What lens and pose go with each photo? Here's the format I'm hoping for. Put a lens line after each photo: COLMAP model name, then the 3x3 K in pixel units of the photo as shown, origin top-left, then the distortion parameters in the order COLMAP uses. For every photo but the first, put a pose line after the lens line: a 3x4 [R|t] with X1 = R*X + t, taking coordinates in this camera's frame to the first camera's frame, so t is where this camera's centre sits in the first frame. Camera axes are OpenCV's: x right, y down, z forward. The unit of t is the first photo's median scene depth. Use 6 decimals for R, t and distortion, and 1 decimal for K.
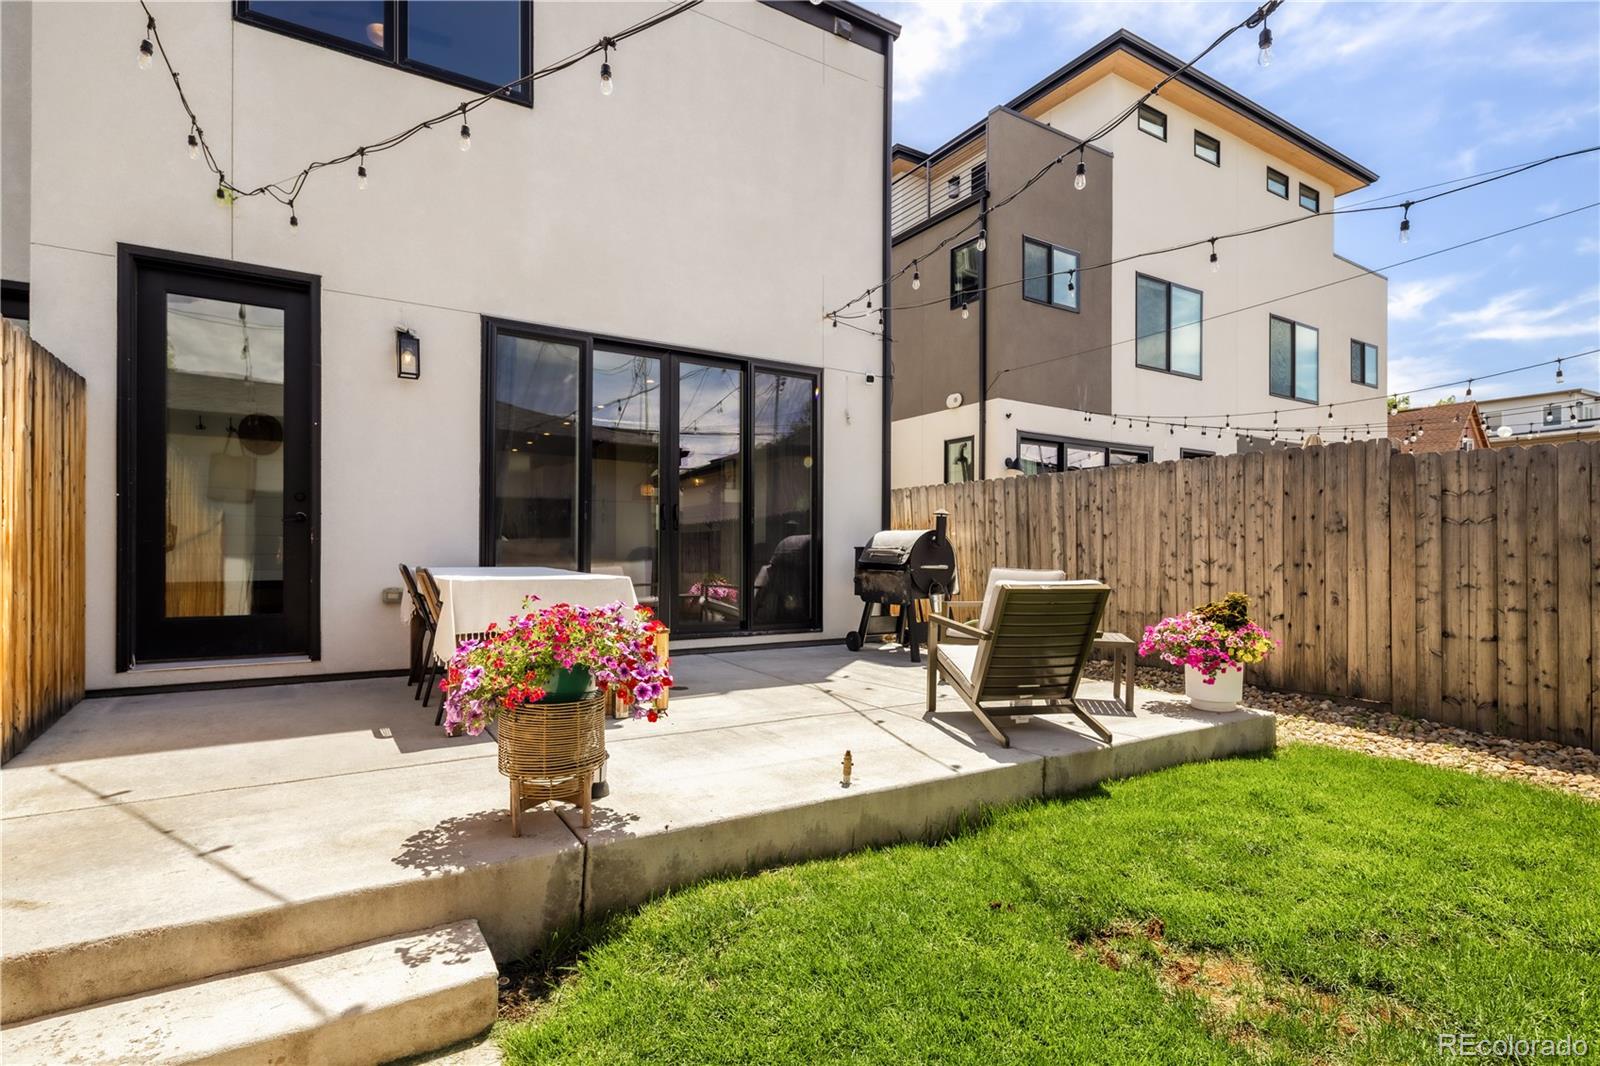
lens RADIAL K [[770.7, 0, 804.6], [0, 770.7, 548.8], [0, 0, 1]] dist [-0.003551, -0.000980]
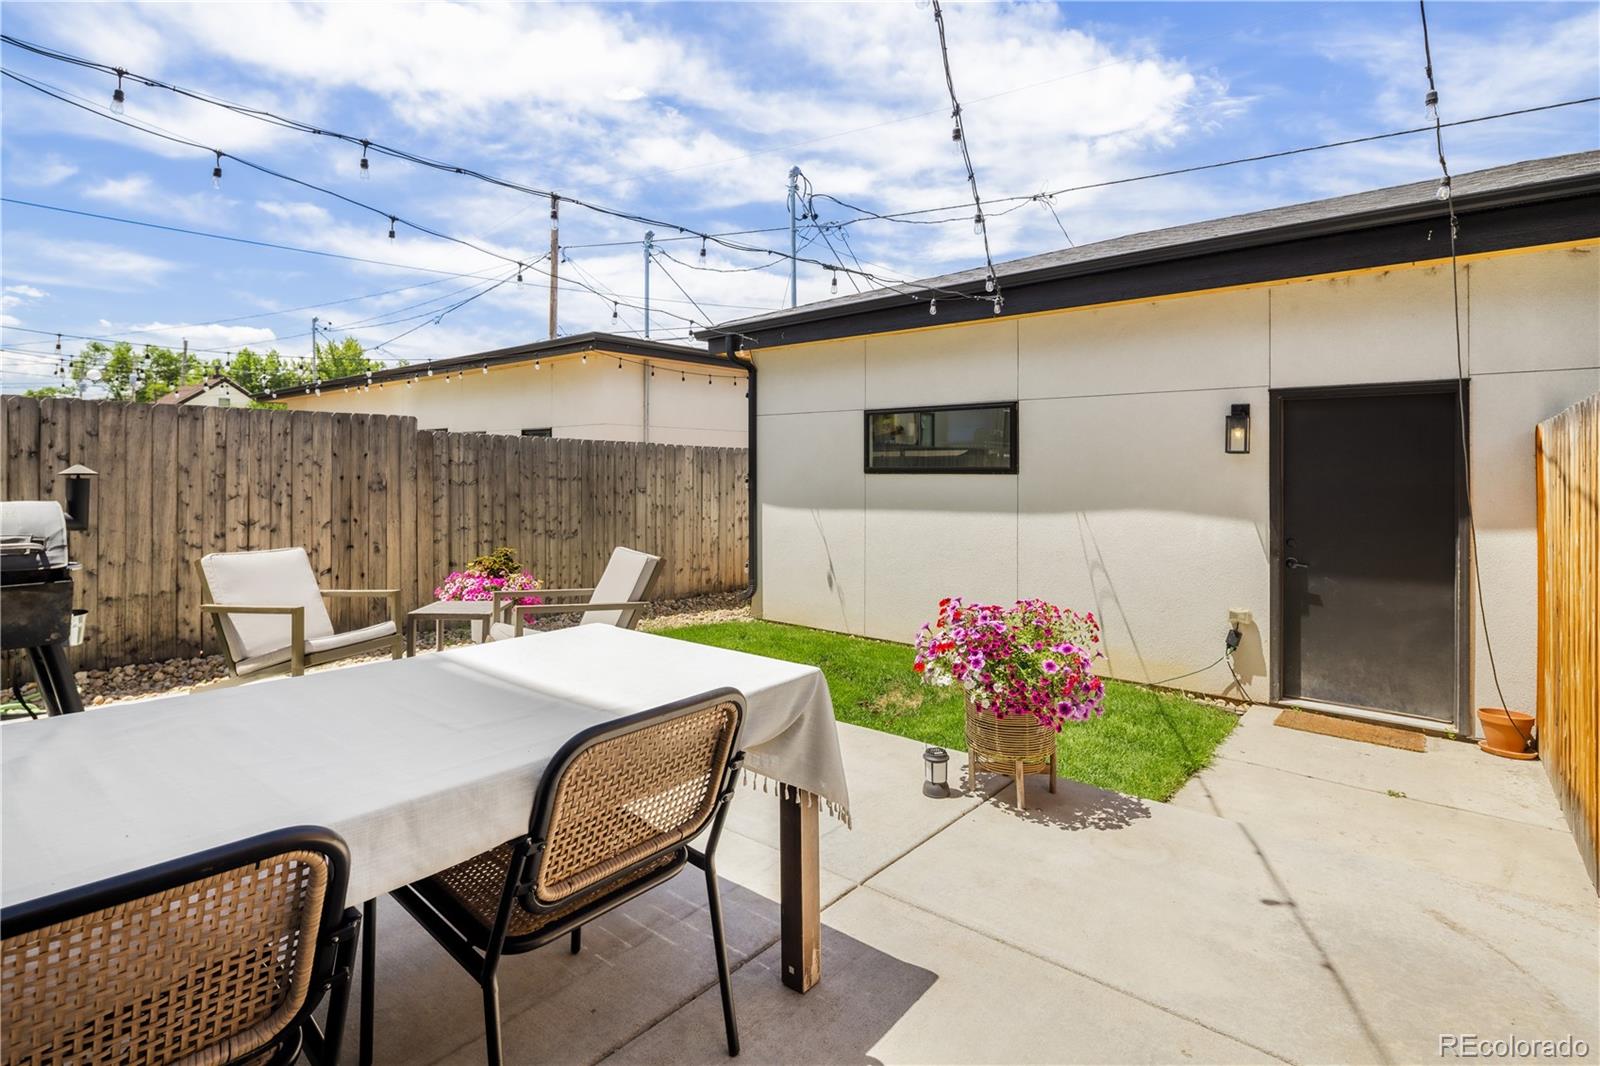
lens RADIAL K [[761.3, 0, 781.9], [0, 761.3, 473.9], [0, 0, 1]] dist [0.002410, 0.000556]
pose [[-0.281825, -0.010134, 0.959412, -0.596155], [-0.006677, 0.999941, 0.008601, -0.061680], [-0.959443, -0.003982, -0.281876, 0.740201]]
